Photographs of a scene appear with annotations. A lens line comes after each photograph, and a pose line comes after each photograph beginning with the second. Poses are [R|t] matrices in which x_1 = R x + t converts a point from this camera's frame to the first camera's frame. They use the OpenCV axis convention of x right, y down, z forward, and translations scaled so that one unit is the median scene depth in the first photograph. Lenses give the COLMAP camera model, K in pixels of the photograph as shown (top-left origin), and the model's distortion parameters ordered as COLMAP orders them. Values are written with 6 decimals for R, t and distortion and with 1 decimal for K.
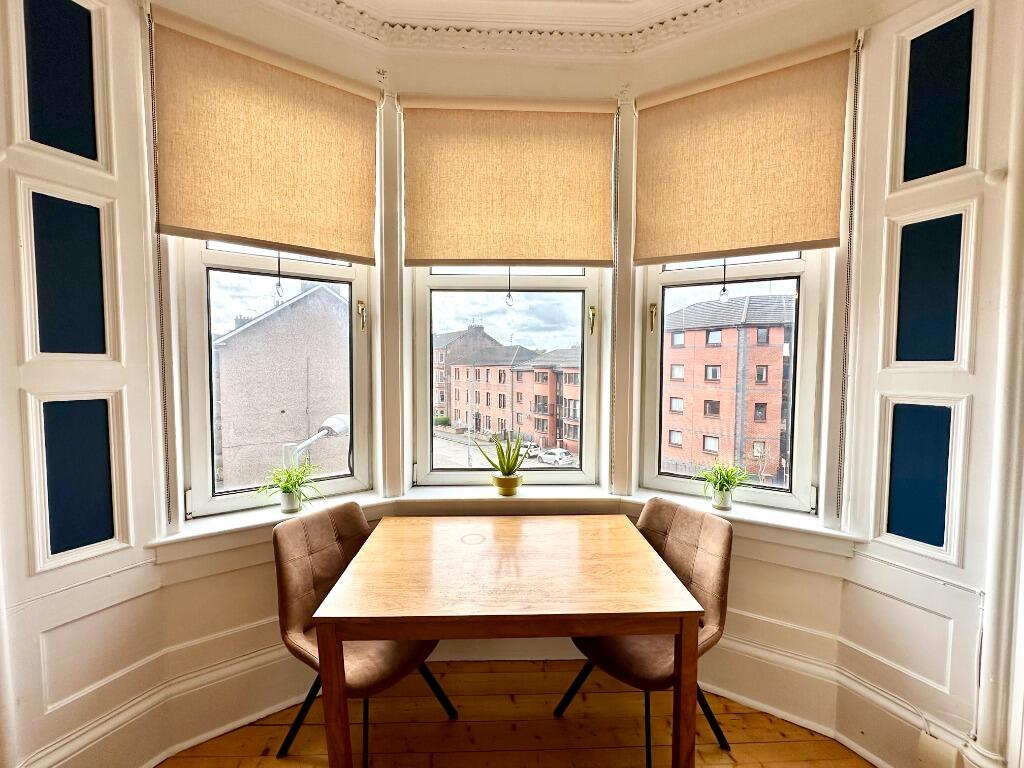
lens RADIAL K [[406.7, 0, 510.4], [0, 406.7, 383.1], [0, 0, 1]] dist [-0.003793, 0.000186]
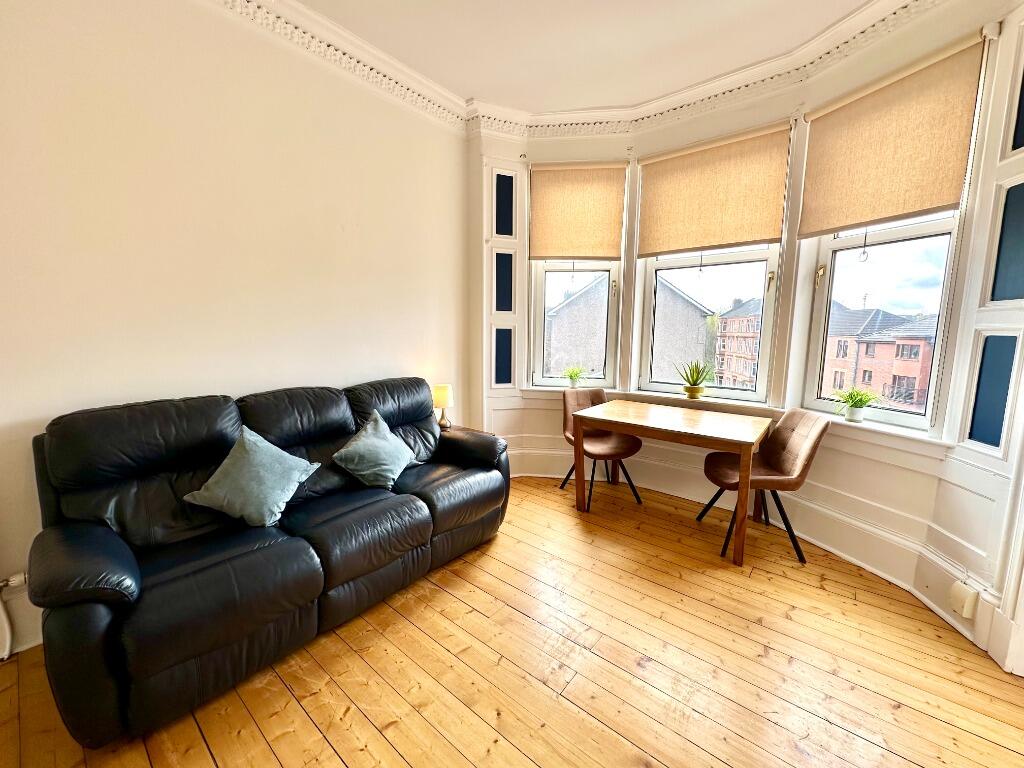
lens RADIAL K [[406.7, 0, 510.4], [0, 406.7, 383.1], [0, 0, 1]] dist [-0.003793, 0.000186]
pose [[0.750595, 0.088160, -0.654855, 0.552842], [-0.038704, 0.995224, 0.089620, 0.113964], [0.659628, -0.041922, 0.750422, -0.730474]]
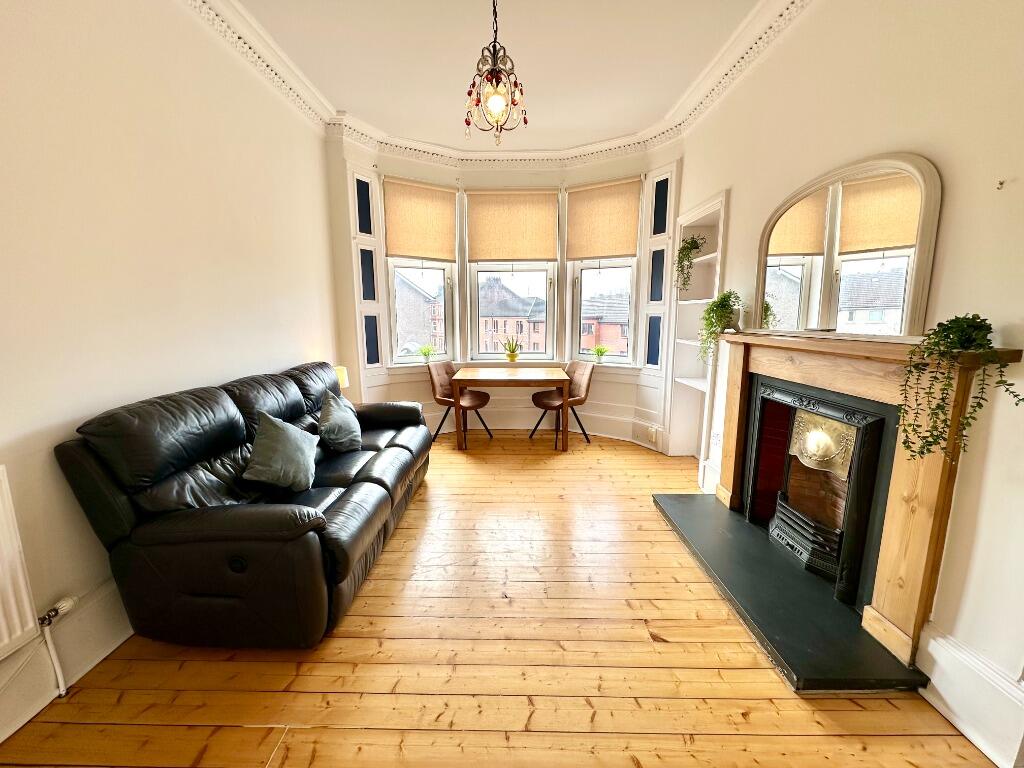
lens RADIAL K [[406.7, 0, 510.4], [0, 406.7, 383.1], [0, 0, 1]] dist [-0.003793, 0.000186]
pose [[0.999029, 0.000505, -0.044053, 0.095623], [0.004606, 0.993257, 0.115842, 0.143210], [0.043815, -0.115933, 0.992290, -1.509602]]
